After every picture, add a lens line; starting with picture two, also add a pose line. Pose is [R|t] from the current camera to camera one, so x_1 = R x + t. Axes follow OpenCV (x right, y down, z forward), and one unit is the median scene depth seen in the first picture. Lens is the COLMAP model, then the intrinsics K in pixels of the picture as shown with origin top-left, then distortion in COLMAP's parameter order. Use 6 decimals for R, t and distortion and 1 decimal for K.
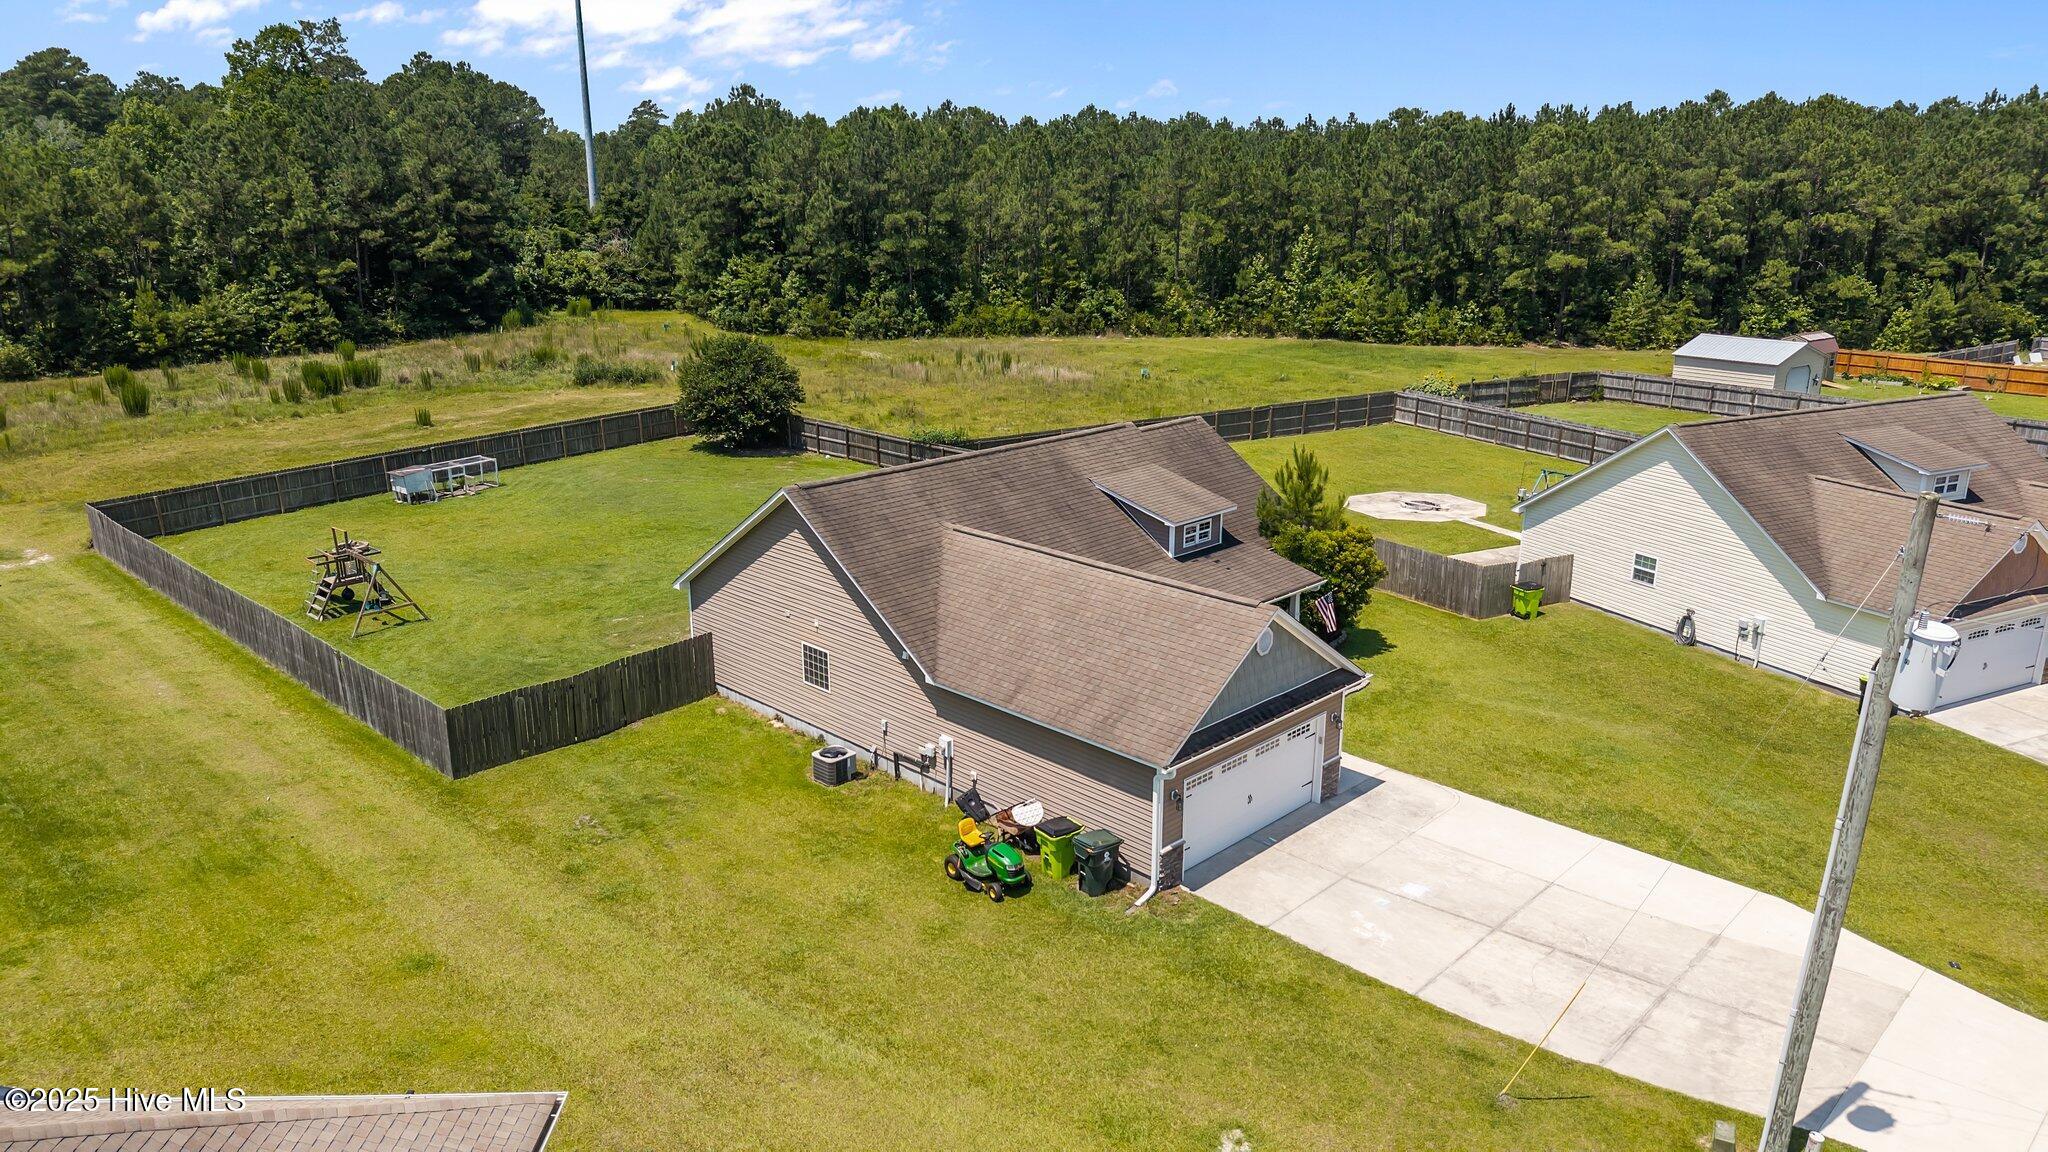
lens RADIAL K [[1355.4, 0, 1028.4], [0, 1355.4, 615.3], [0, 0, 1]] dist [0.001747, -0.019223]
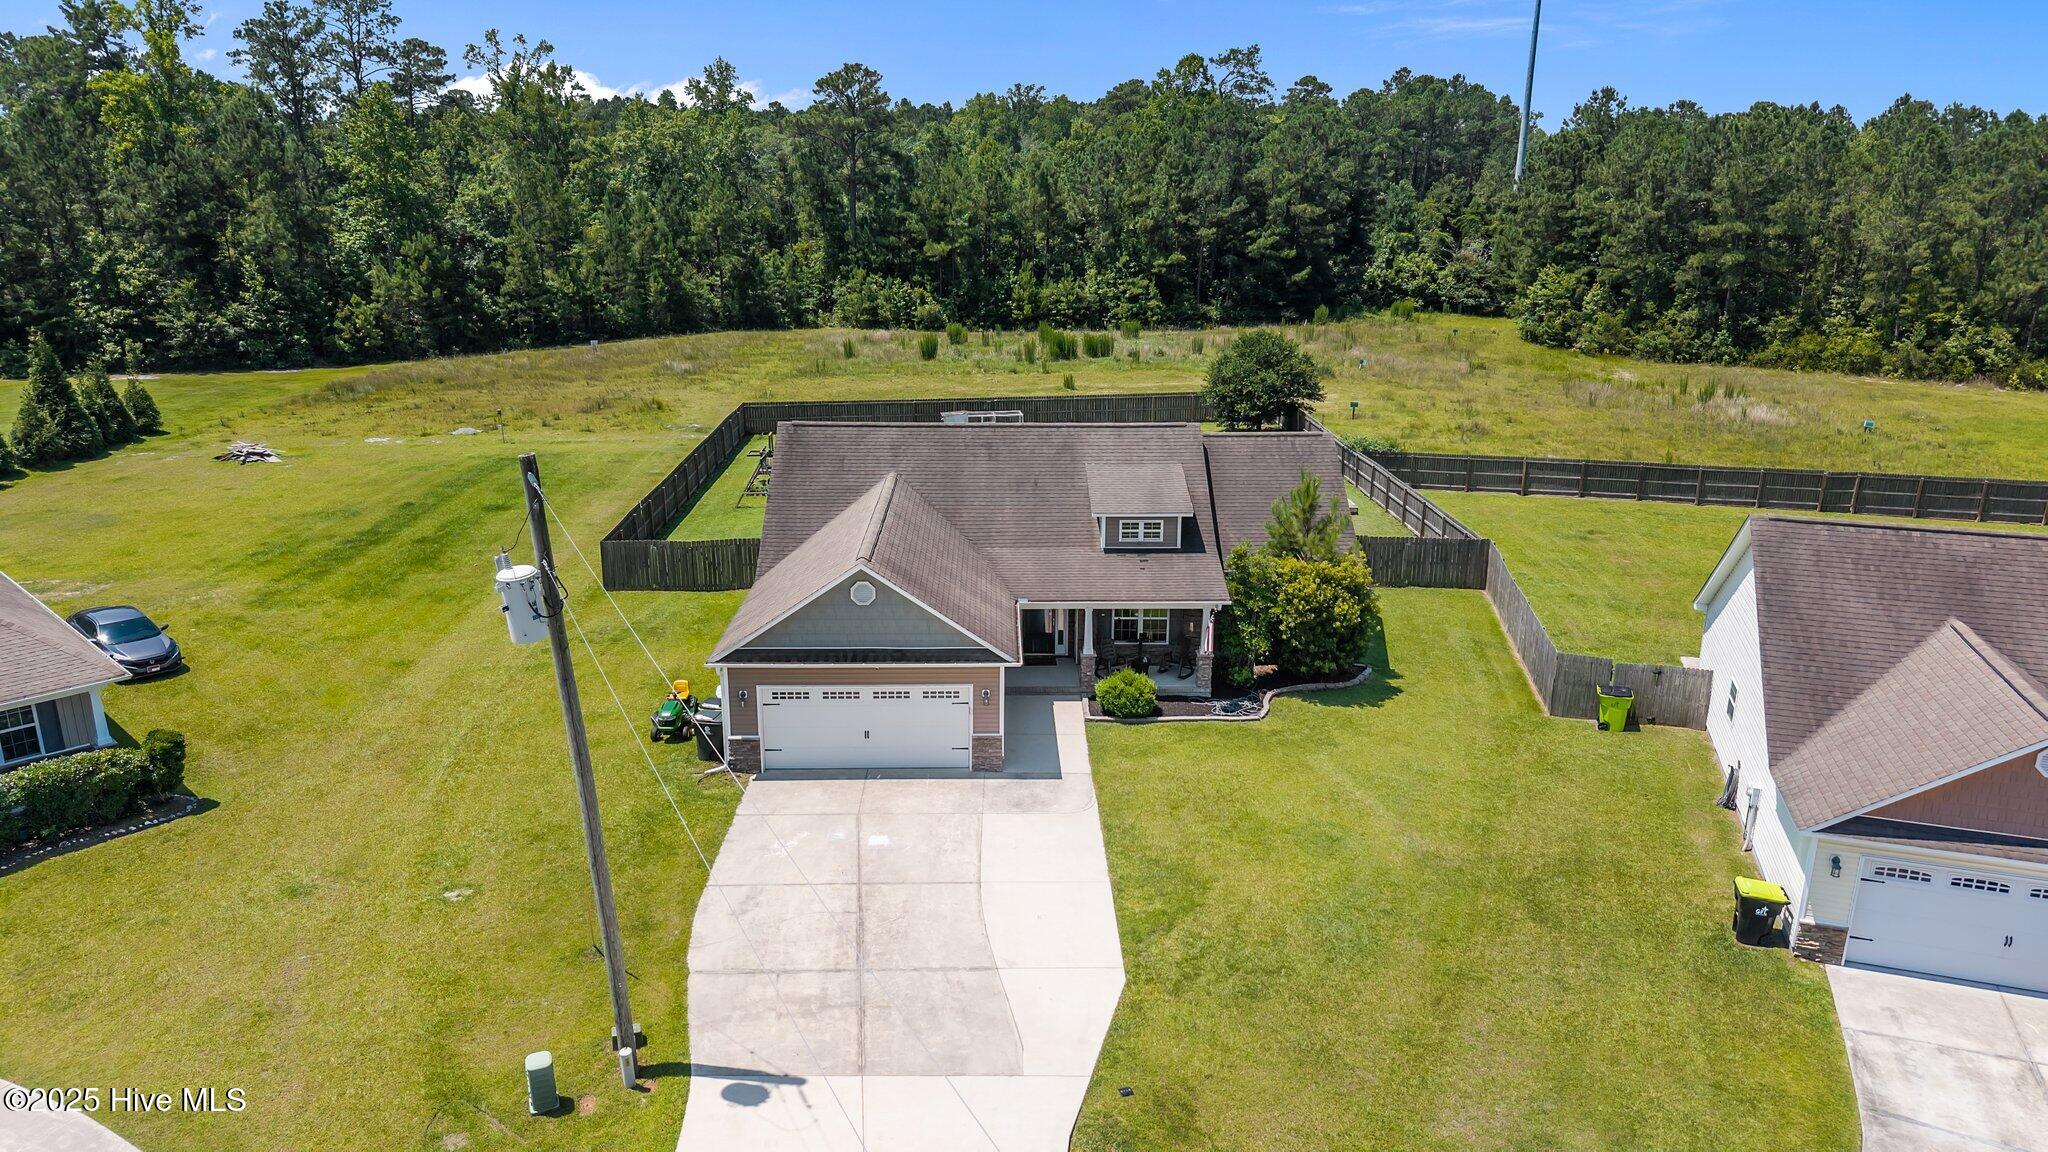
lens RADIAL K [[1361.8, 0, 1029.4], [0, 1361.8, 578.1], [0, 0, 1]] dist [0.054822, -0.080153]
pose [[0.711630, 0.197039, -0.674358, 0.233781], [-0.219057, 0.974244, 0.053497, -0.018962], [0.667530, 0.109653, 0.736464, 0.056252]]
